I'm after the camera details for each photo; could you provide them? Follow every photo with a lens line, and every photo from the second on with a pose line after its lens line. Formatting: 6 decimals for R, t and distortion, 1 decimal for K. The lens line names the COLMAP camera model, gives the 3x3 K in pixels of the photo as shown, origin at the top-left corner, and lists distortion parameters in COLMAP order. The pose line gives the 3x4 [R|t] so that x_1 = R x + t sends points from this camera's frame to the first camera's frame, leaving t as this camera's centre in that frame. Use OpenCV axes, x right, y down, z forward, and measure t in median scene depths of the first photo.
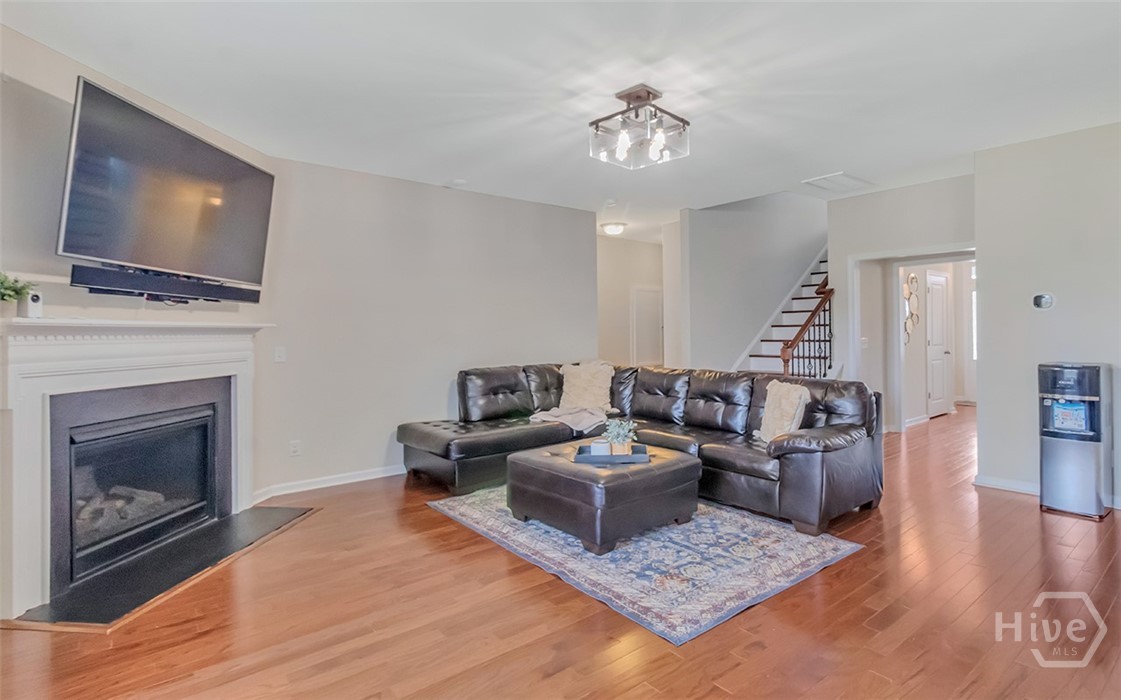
lens RADIAL K [[537.4, 0, 531.7], [0, 537.4, 335.4], [0, 0, 1]] dist [0.004776, -0.001751]
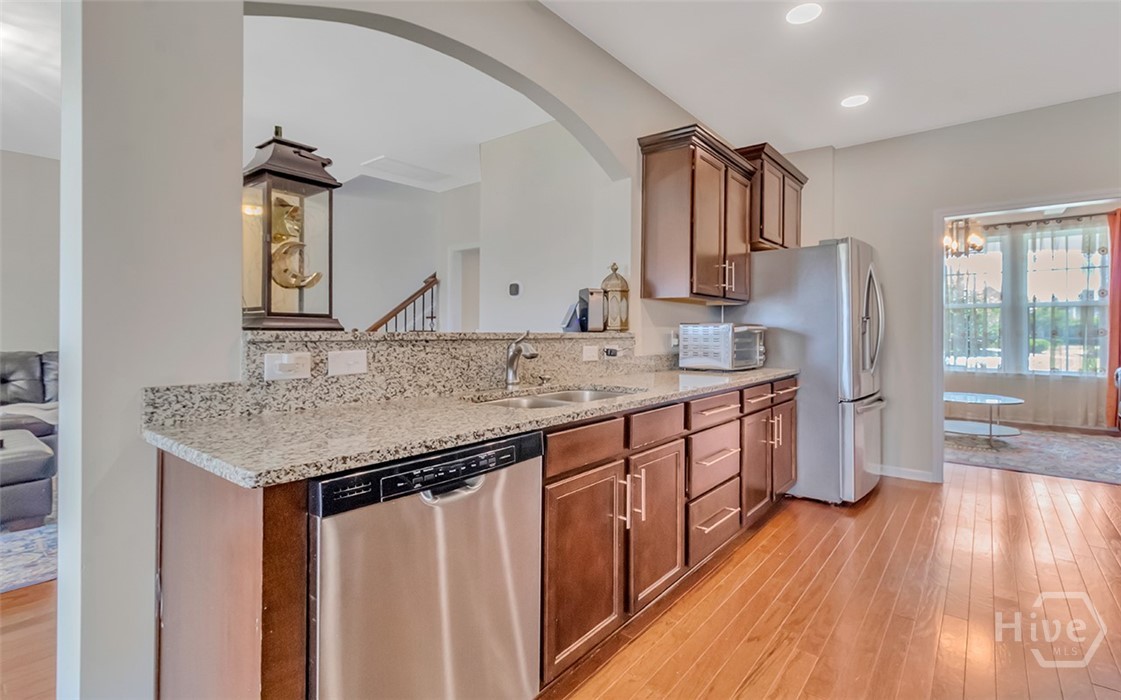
lens RADIAL K [[537.4, 0, 553.6], [0, 537.4, 330.1], [0, 0, 1]] dist [0.004776, -0.001751]
pose [[0.975708, 0.018079, 0.218326, 0.760455], [-0.015607, 0.999793, -0.013040, 0.026044], [-0.218517, 0.009316, 0.975789, -0.016438]]
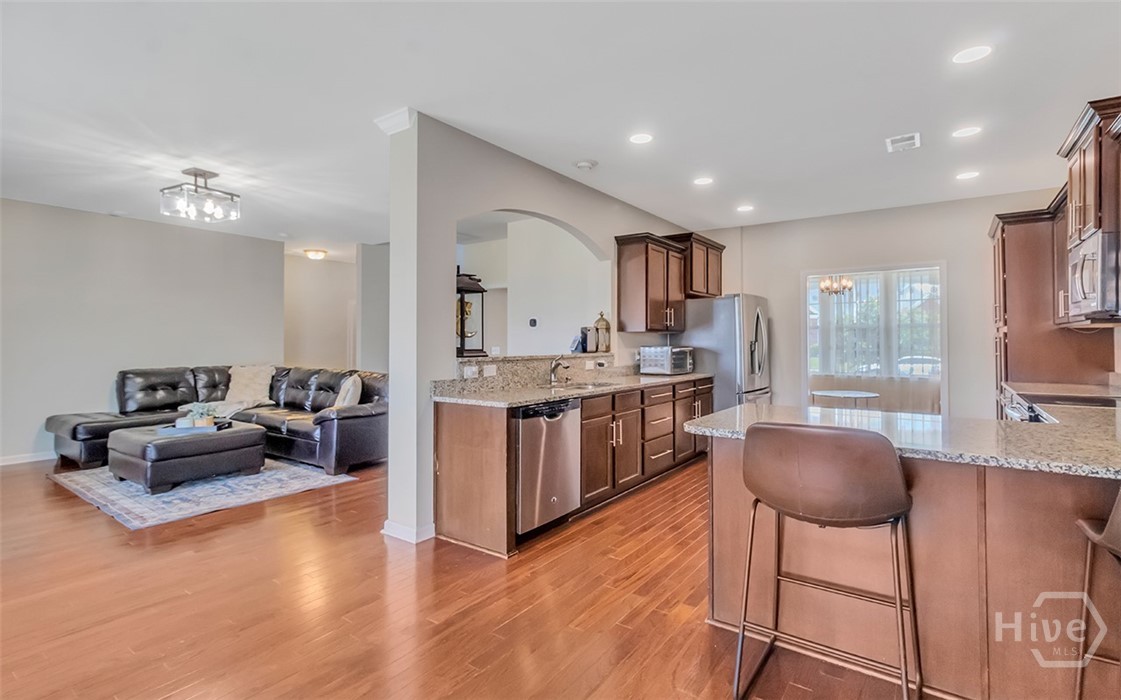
lens RADIAL K [[537.4, 0, 557.1], [0, 537.4, 338.1], [0, 0, 1]] dist [0.004776, -0.001751]
pose [[0.959841, 0.013777, 0.280204, 0.549664], [-0.009215, 0.999803, -0.017591, 0.007351], [-0.280392, 0.014302, 0.959779, -0.492313]]
